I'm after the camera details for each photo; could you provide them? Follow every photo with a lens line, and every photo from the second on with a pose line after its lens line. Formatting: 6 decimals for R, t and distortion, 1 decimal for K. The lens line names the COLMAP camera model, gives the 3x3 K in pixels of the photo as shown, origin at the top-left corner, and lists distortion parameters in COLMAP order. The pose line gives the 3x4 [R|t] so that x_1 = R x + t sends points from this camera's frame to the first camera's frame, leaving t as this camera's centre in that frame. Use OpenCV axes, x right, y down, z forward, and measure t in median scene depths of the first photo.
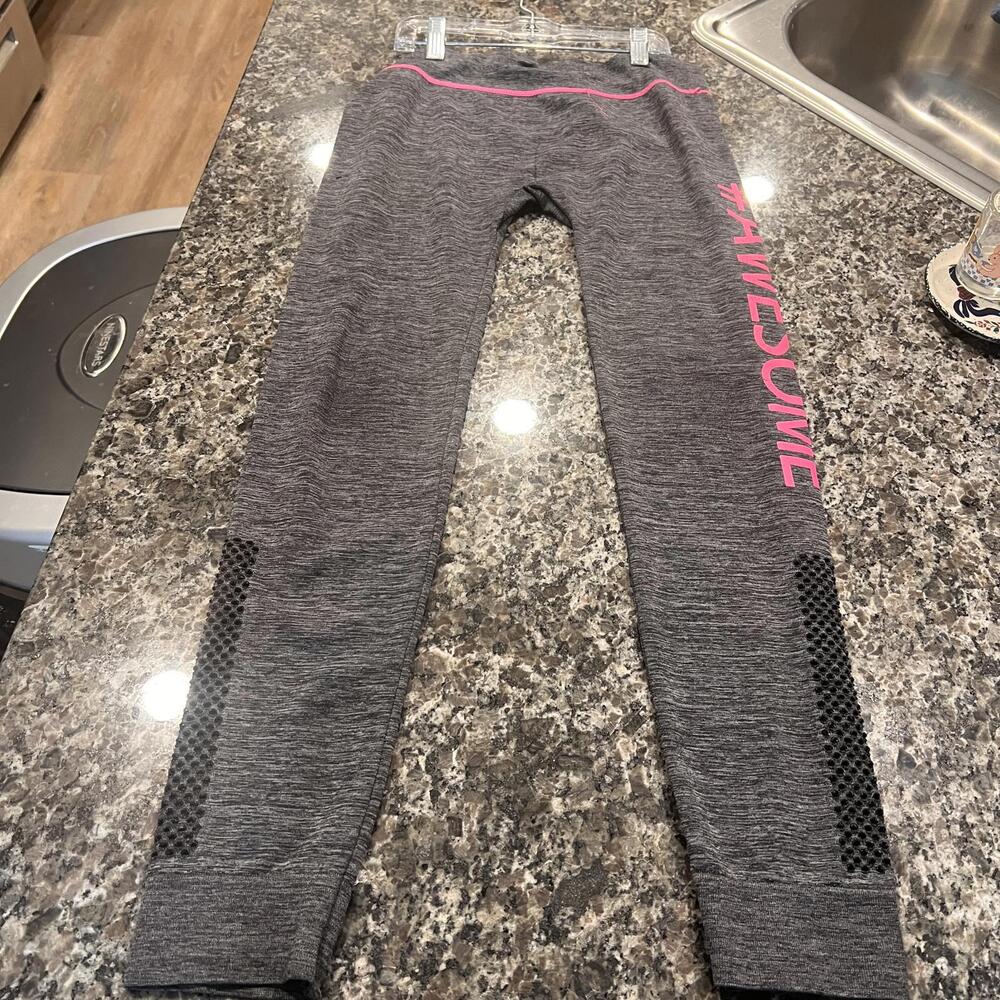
lens RADIAL K [[1048.9, 0, 521.4], [0, 1048.9, 499.4], [0, 0, 1]] dist [-0.004963, 0.000000]
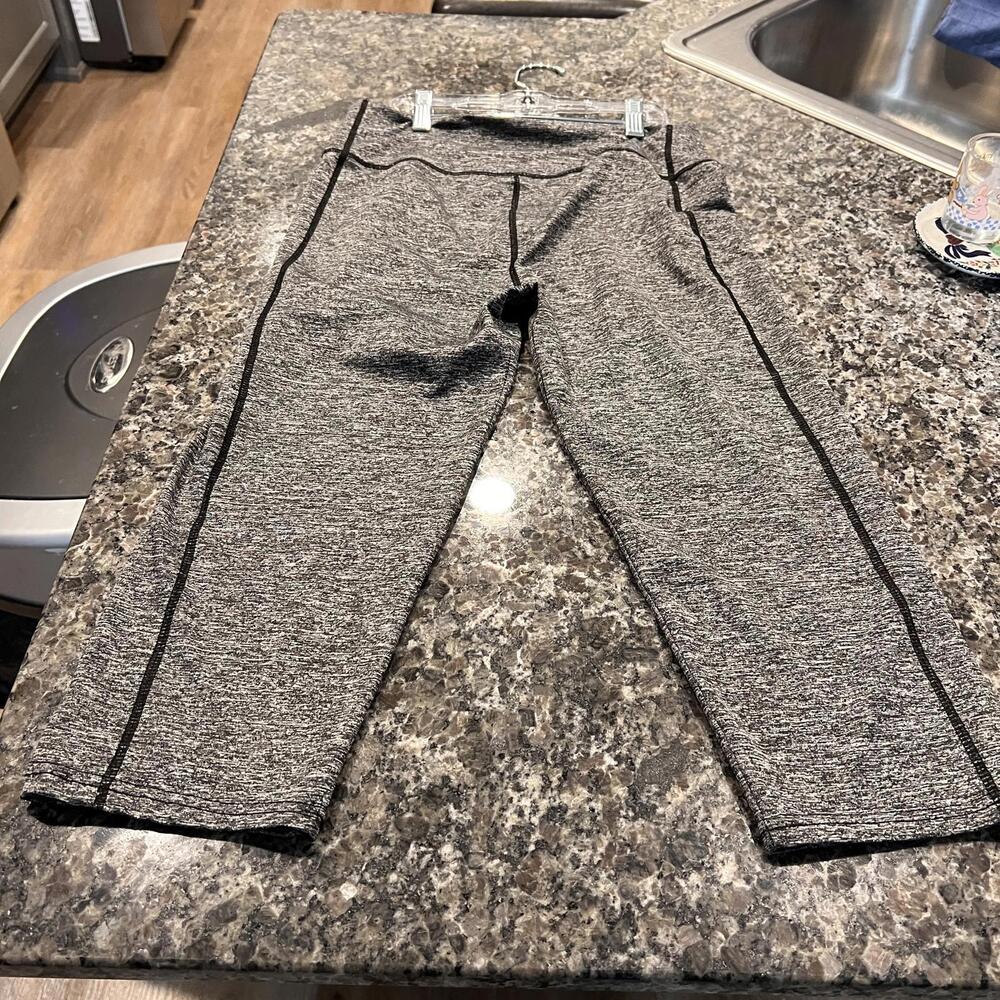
lens RADIAL K [[1048.9, 0, 518.1], [0, 1048.9, 490.4], [0, 0, 1]] dist [-0.004963, 0.000000]
pose [[0.997434, -0.061769, 0.036206, -0.076086], [0.065741, 0.990427, -0.121380, 0.176986], [-0.028361, 0.123449, 0.991946, 0.003155]]
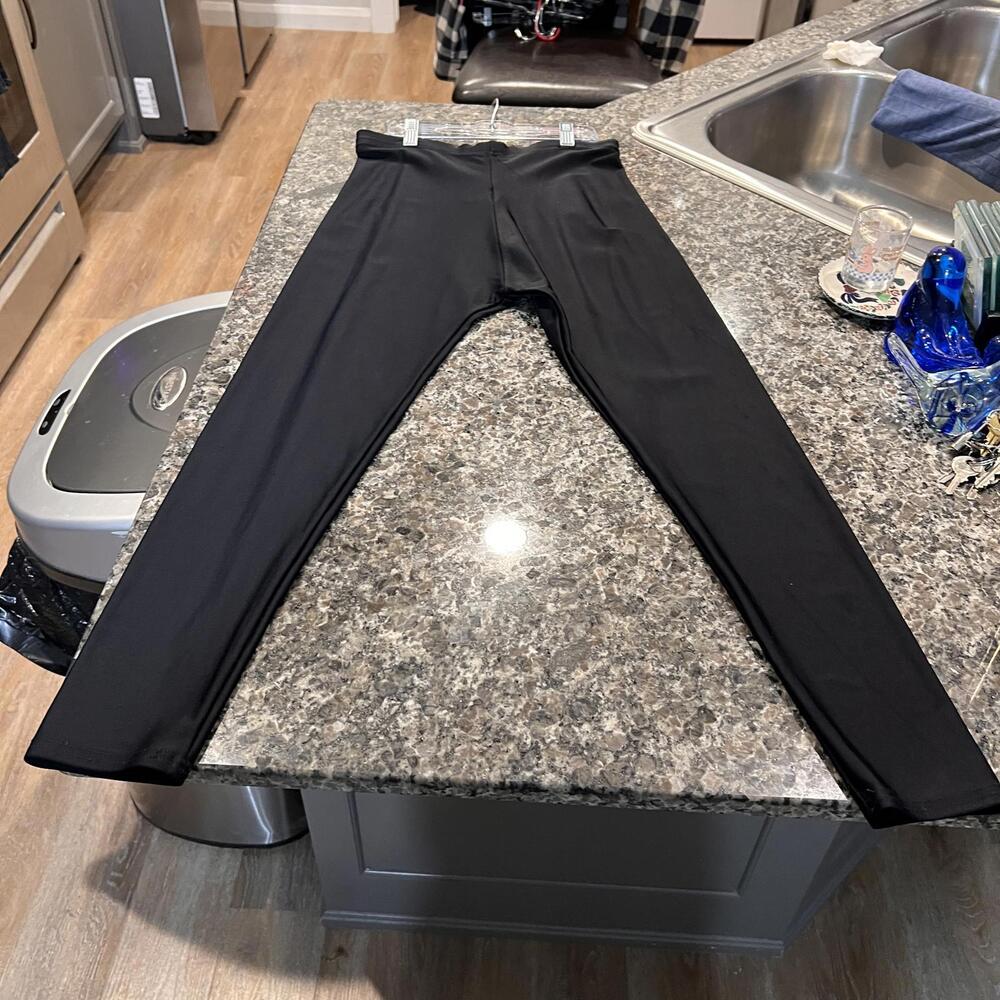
lens RADIAL K [[1048.9, 0, 513.9], [0, 1048.9, 496.6], [0, 0, 1]] dist [-0.004963, 0.000000]
pose [[0.999144, -0.040786, 0.006915, -0.013495], [0.041365, 0.983167, -0.177965, 0.317866], [0.000459, 0.178098, 0.984013, -0.274607]]
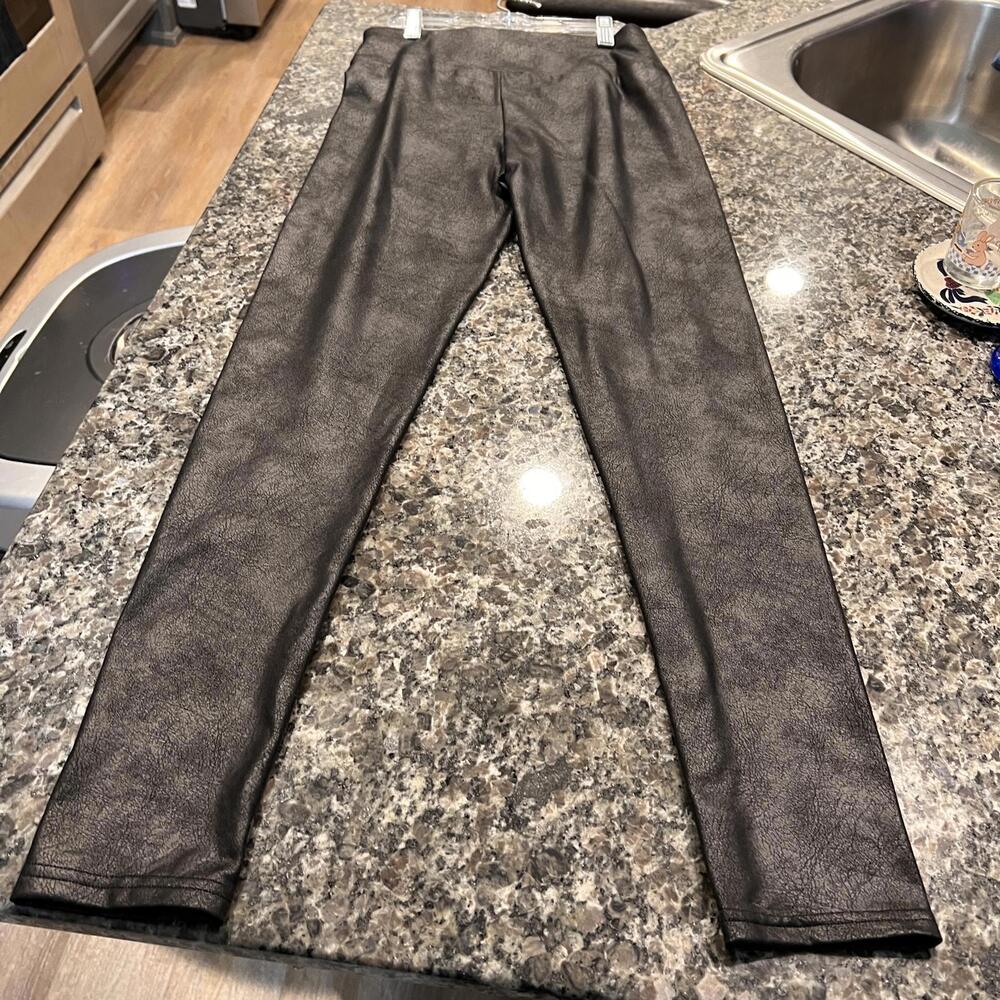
lens RADIAL K [[1048.9, 0, 525.0], [0, 1048.9, 506.9], [0, 0, 1]] dist [-0.004963, 0.000000]
pose [[0.999029, 0.030485, -0.031805, 0.049068], [-0.033349, 0.995031, -0.093814, 0.158153], [0.028787, 0.094784, 0.995082, -0.025271]]
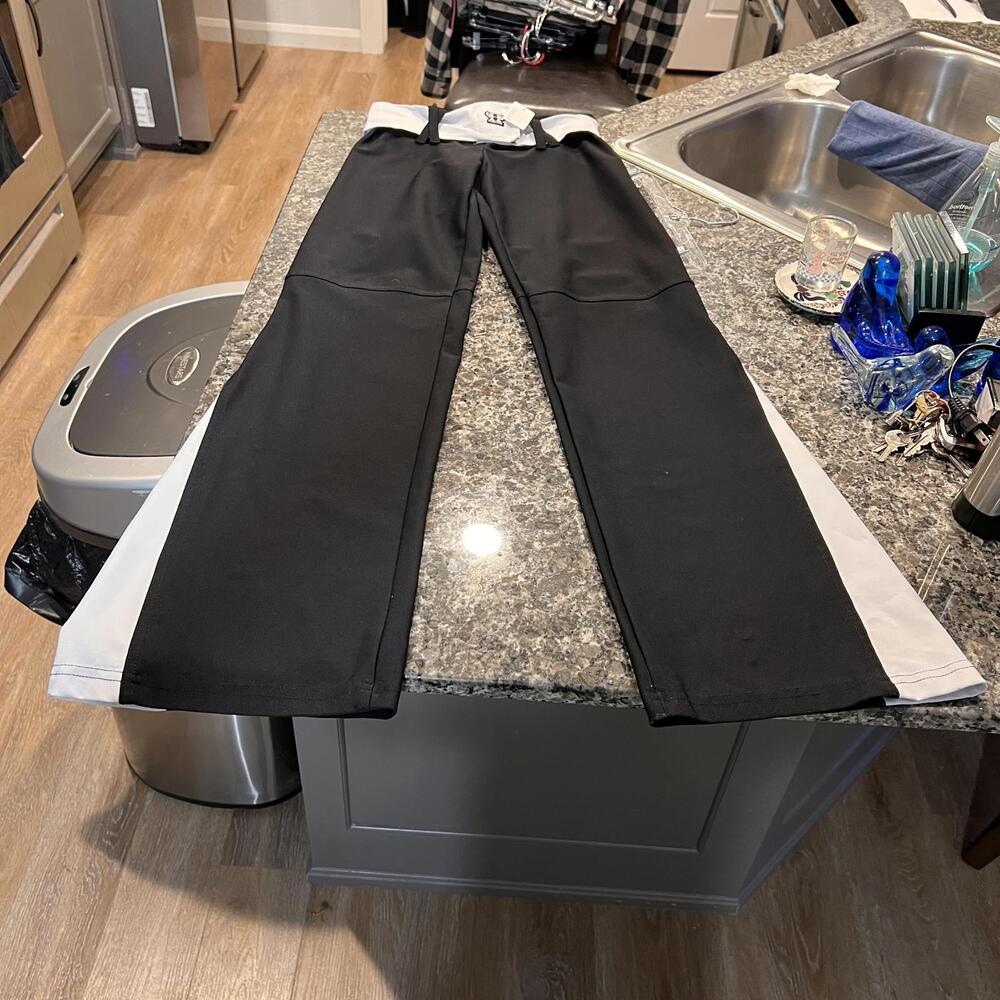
lens RADIAL K [[1048.9, 0, 523.1], [0, 1048.9, 494.1], [0, 0, 1]] dist [-0.004963, 0.000000]
pose [[0.998788, -0.021247, 0.044406, -0.043975], [0.029722, 0.979361, -0.199923, 0.431060], [-0.039242, 0.201000, 0.978805, -0.428564]]
